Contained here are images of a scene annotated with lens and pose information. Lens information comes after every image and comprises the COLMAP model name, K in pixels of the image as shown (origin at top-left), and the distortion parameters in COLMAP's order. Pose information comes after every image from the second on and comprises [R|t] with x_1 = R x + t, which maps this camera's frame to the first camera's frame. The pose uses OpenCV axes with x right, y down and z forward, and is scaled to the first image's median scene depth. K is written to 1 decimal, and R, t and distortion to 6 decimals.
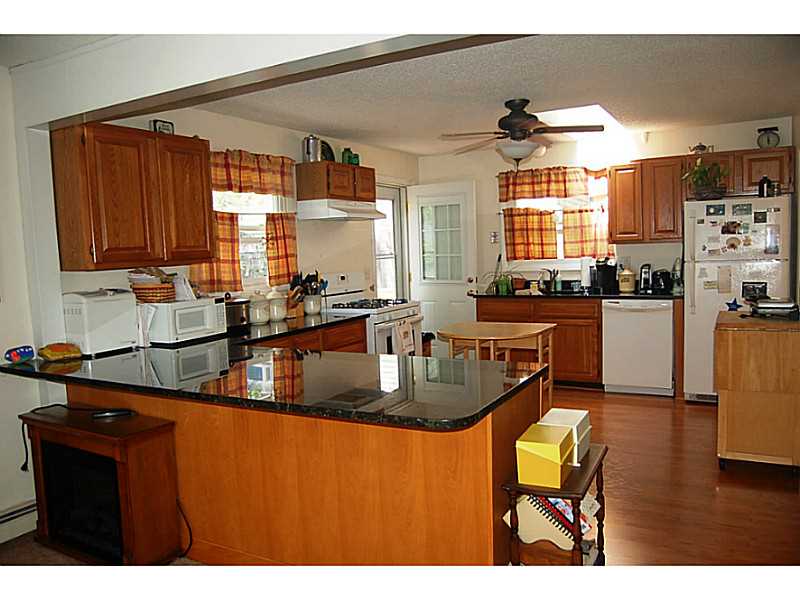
lens RADIAL K [[622.9, 0, 397.8], [0, 622.9, 309.8], [0, 0, 1]] dist [-0.092728, 0.032727]
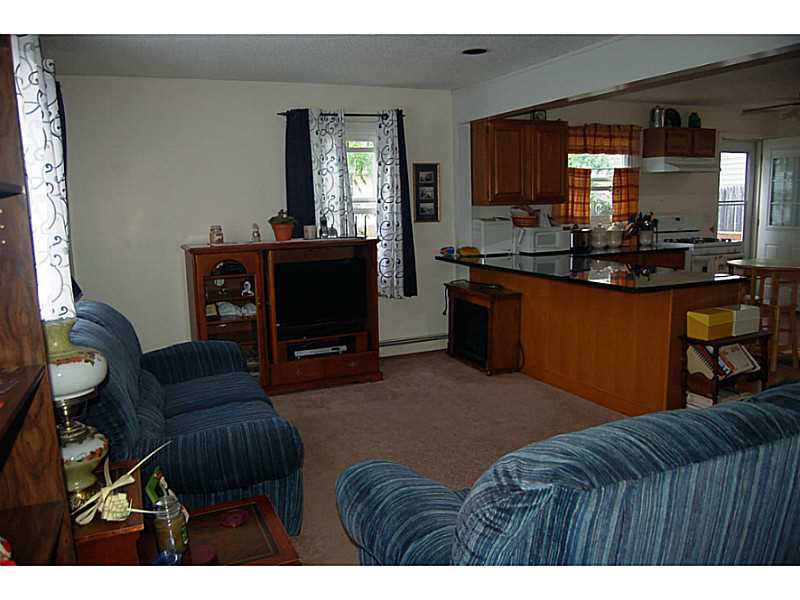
lens RADIAL K [[622.9, 0, 397.8], [0, 622.9, 309.8], [0, 0, 1]] dist [-0.092728, 0.032727]
pose [[0.791543, 0.119052, -0.599405, 0.255388], [-0.063162, 0.991525, 0.113525, 0.029561], [0.607841, -0.052001, 0.792354, -0.374781]]
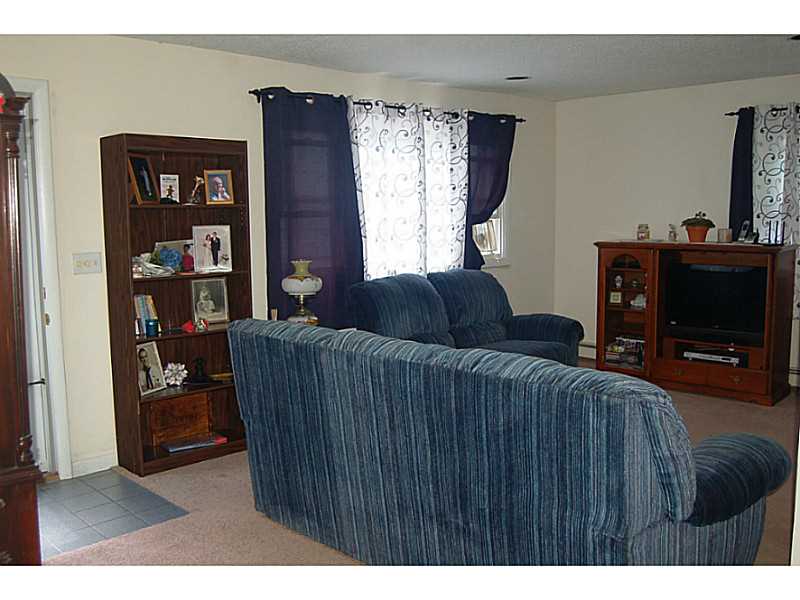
lens RADIAL K [[766.4, 0, 400.0], [0, 766.4, 300.0], [0, 0, 1]] dist [-0.002729, -0.001121]
pose [[-0.238109, 0.153014, -0.959109, 0.826186], [-0.079593, 0.981116, 0.176285, -0.045389], [0.967972, 0.118313, -0.221434, 0.131801]]
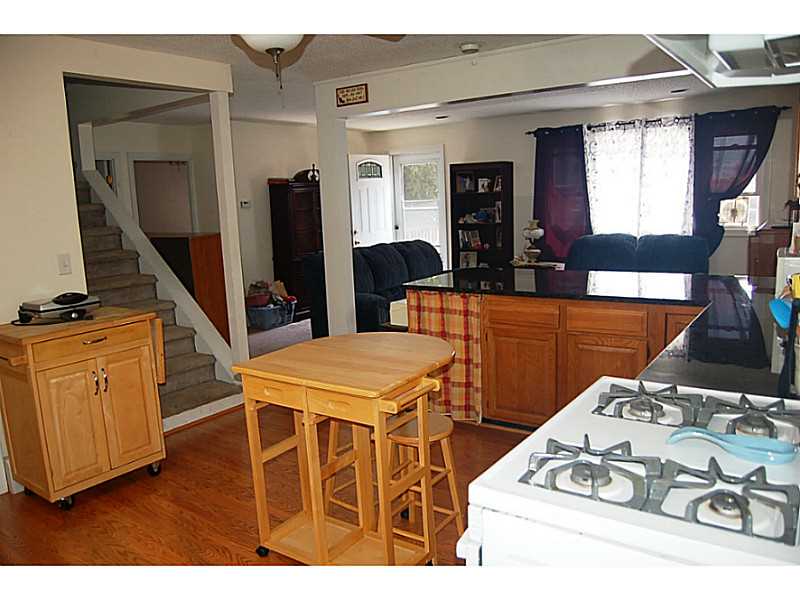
lens RADIAL K [[622.9, 0, 397.8], [0, 622.9, 309.8], [0, 0, 1]] dist [-0.092728, 0.032727]
pose [[-0.990188, 0.064402, 0.124019, 0.046082], [0.096785, 0.956214, 0.276200, -0.156300], [-0.100801, 0.285493, -0.953065, 1.364011]]
